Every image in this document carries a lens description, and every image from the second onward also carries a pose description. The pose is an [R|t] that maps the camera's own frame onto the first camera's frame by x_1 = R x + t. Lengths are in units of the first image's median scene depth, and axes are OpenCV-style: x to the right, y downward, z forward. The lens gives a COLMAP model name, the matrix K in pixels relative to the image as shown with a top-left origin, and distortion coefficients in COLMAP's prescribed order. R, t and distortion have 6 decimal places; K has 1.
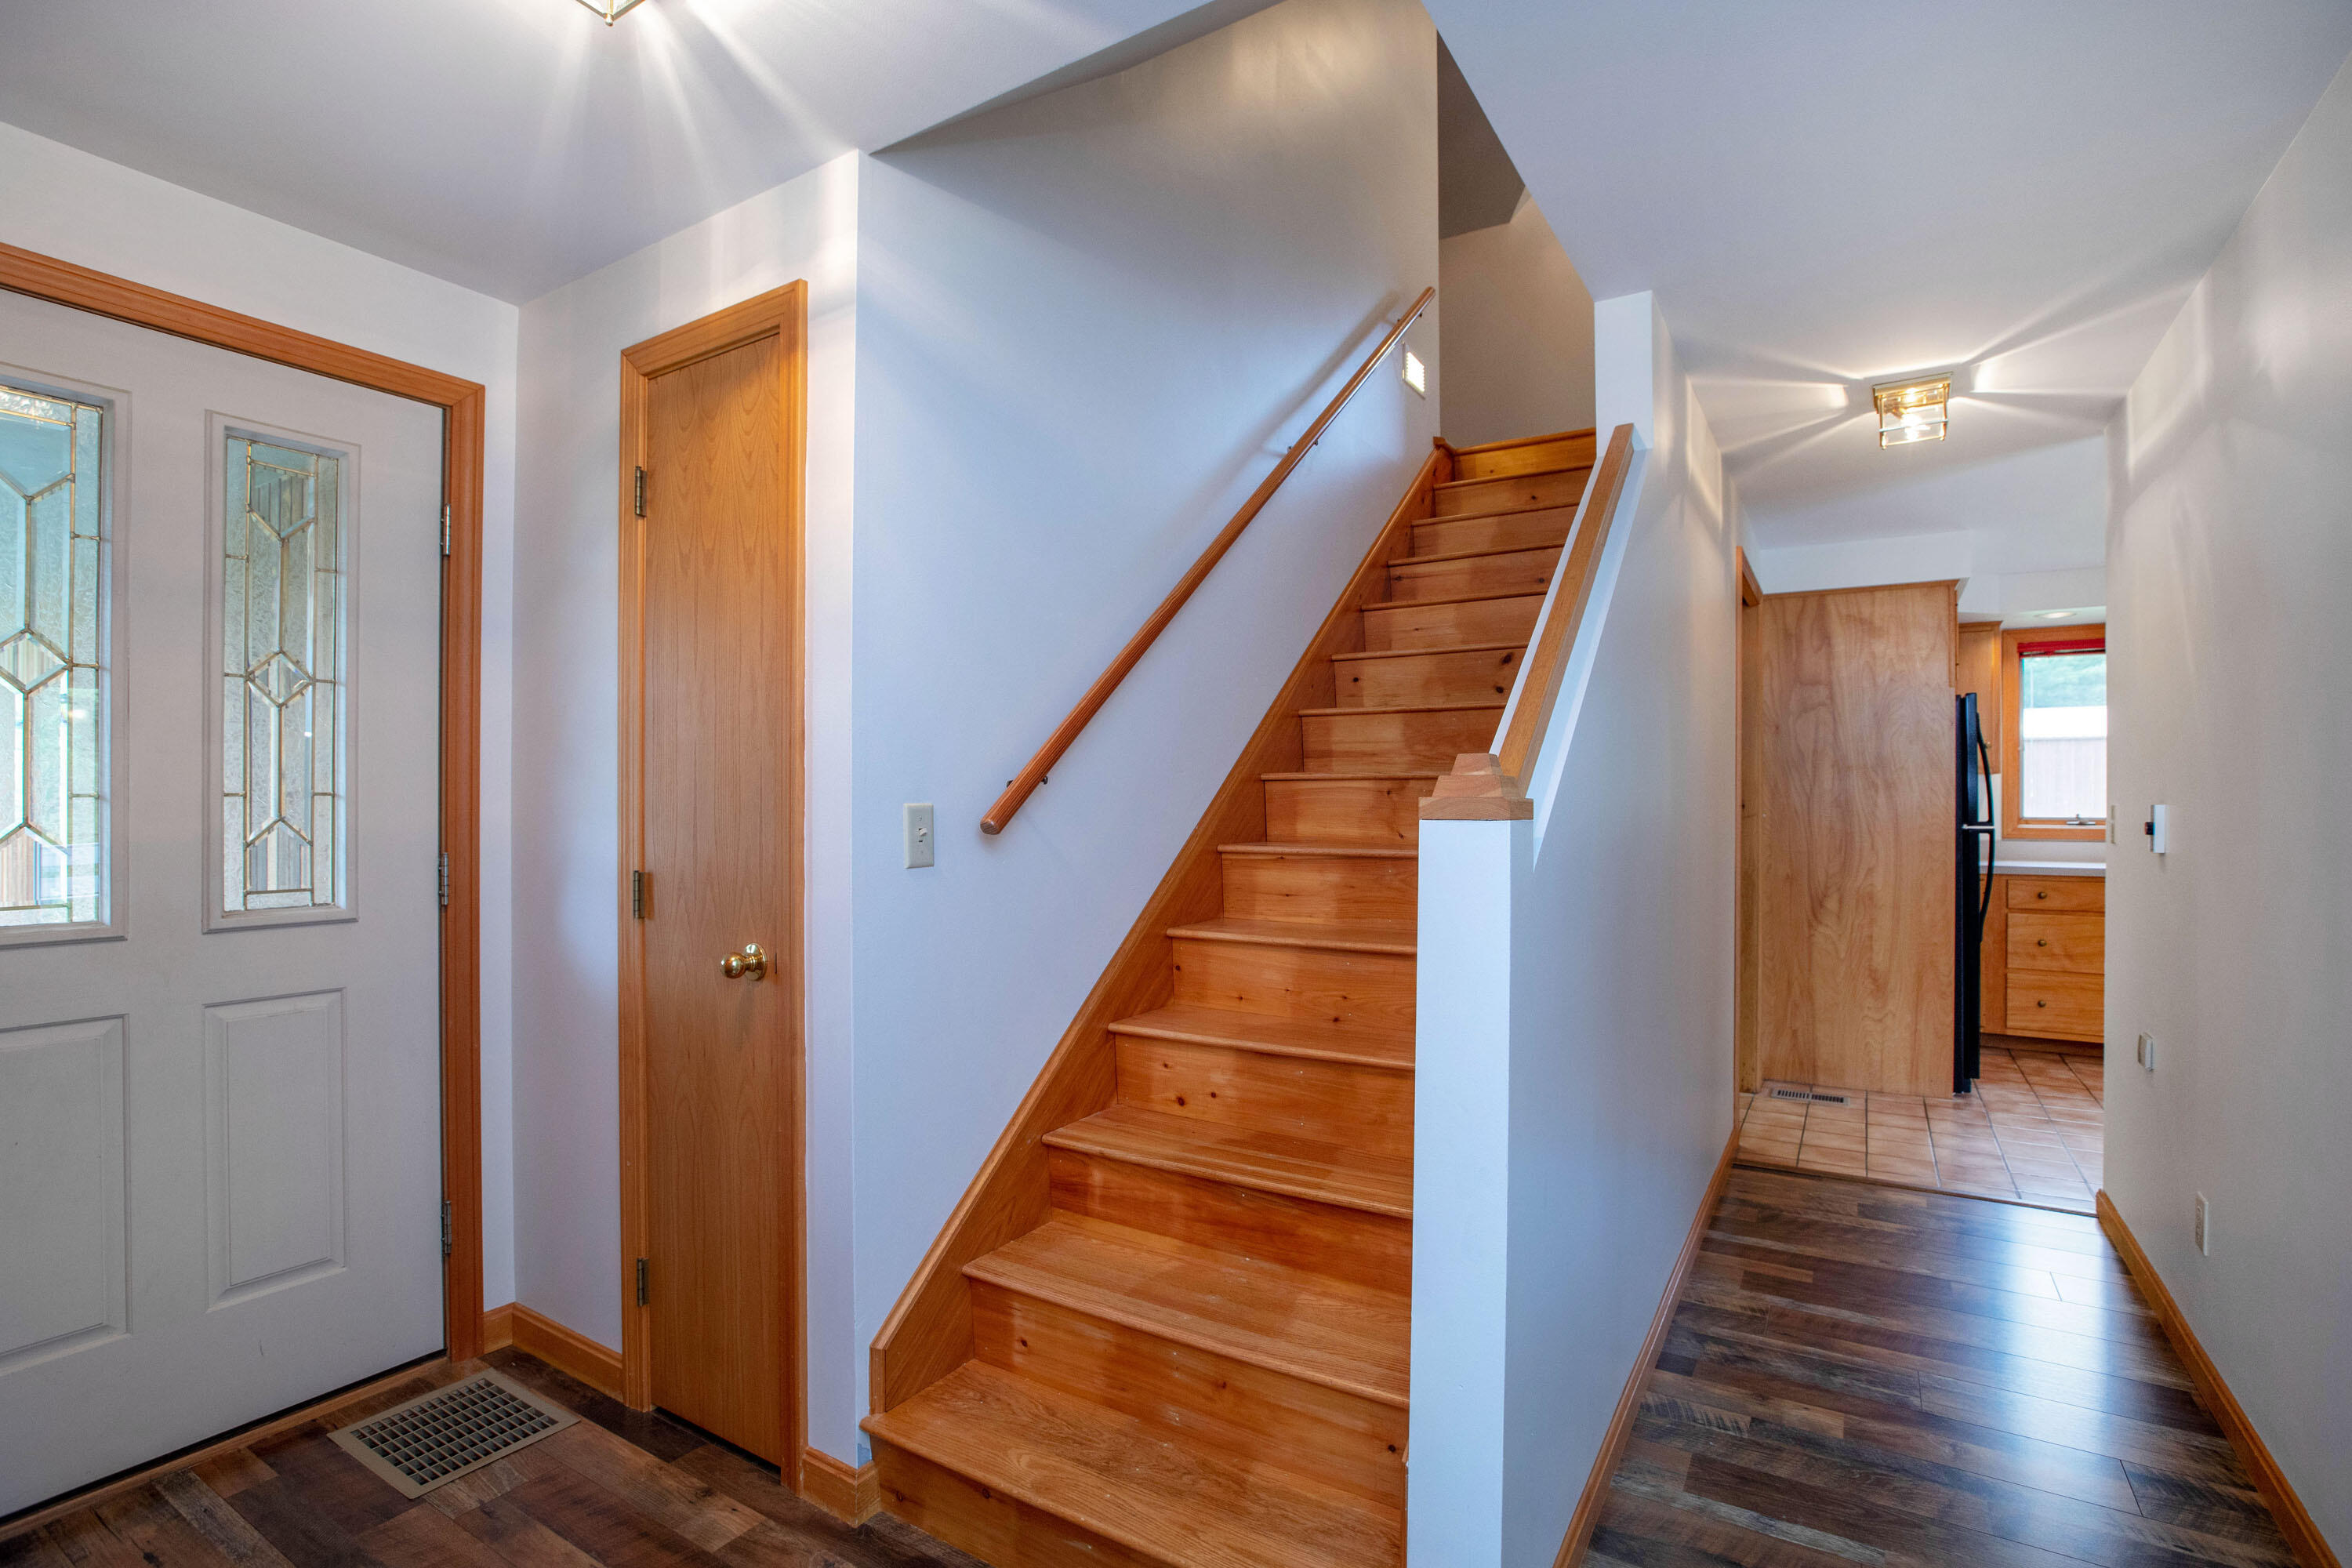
lens RADIAL K [[1083.5, 0, 1176.0], [0, 1083.5, 784.0], [0, 0, 1]] dist [-0.012393, -0.000074]
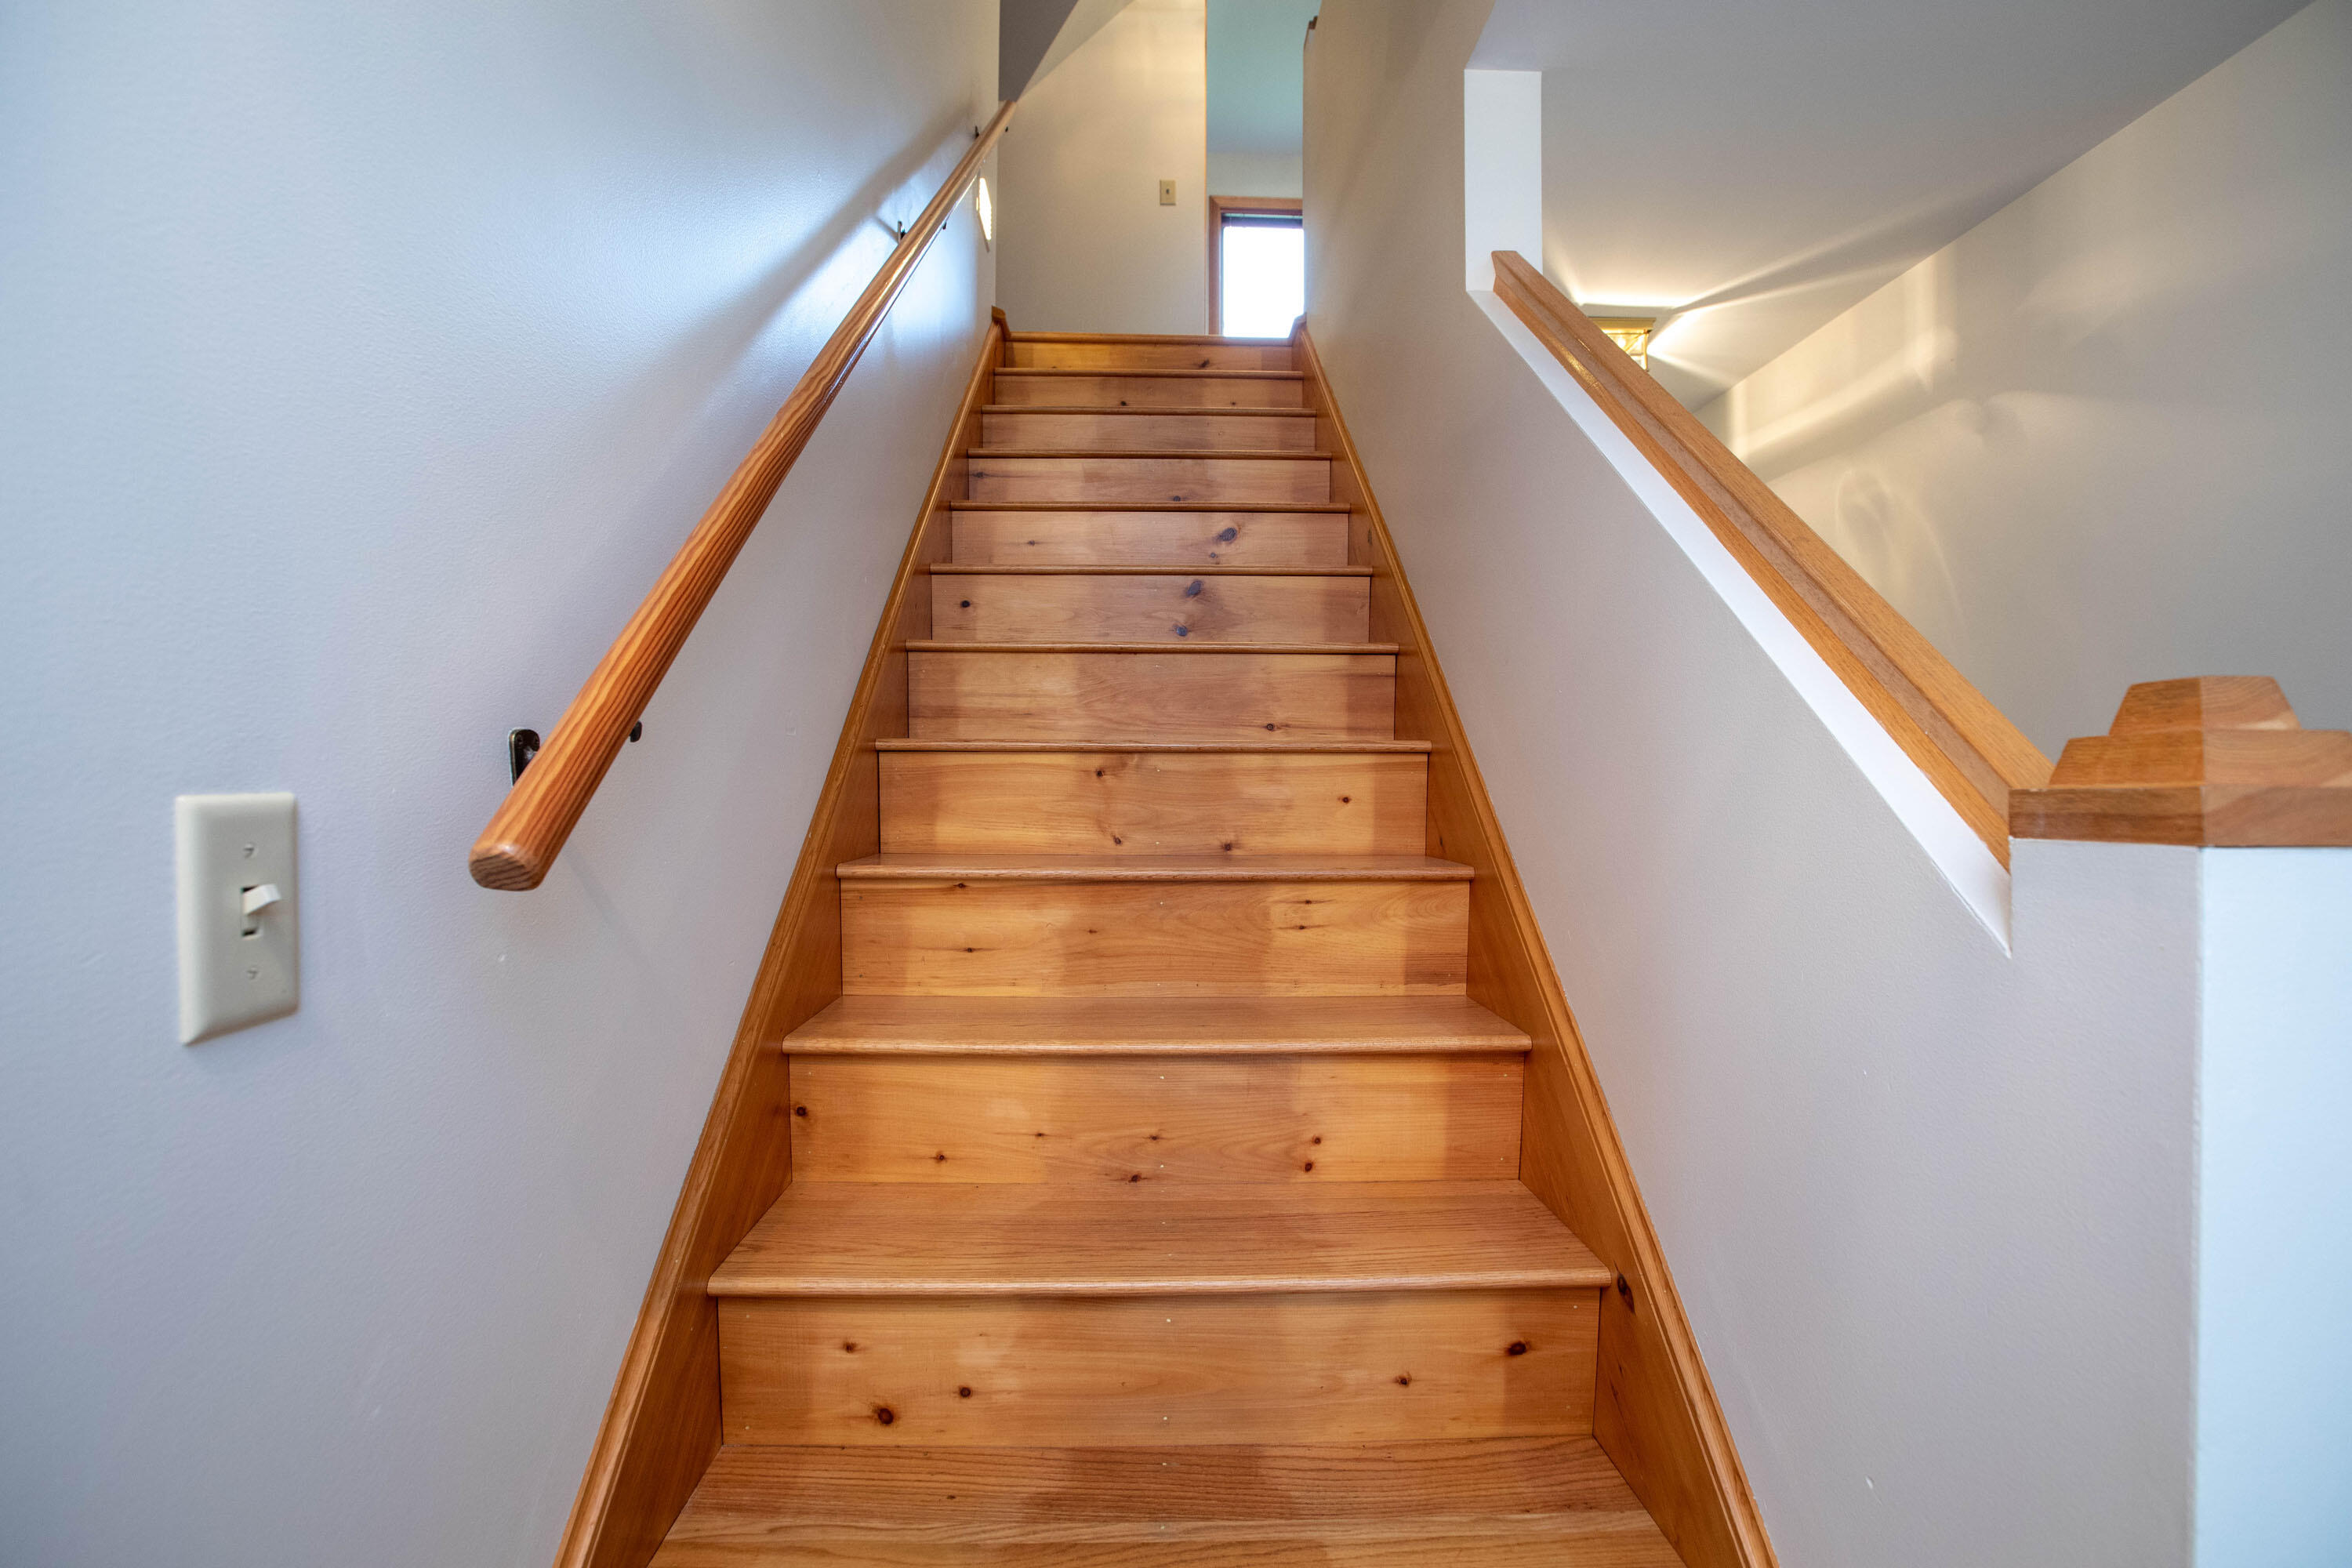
lens RADIAL K [[1108.6, 0, 1176.0], [0, 1108.6, 784.0], [0, 0, 1]] dist [-0.032336, -0.000094]
pose [[0.830231, 0.007162, 0.557373, -0.139955], [-0.016581, 0.999792, 0.011850, 0.006063], [-0.557173, -0.019080, 0.830177, 0.468033]]
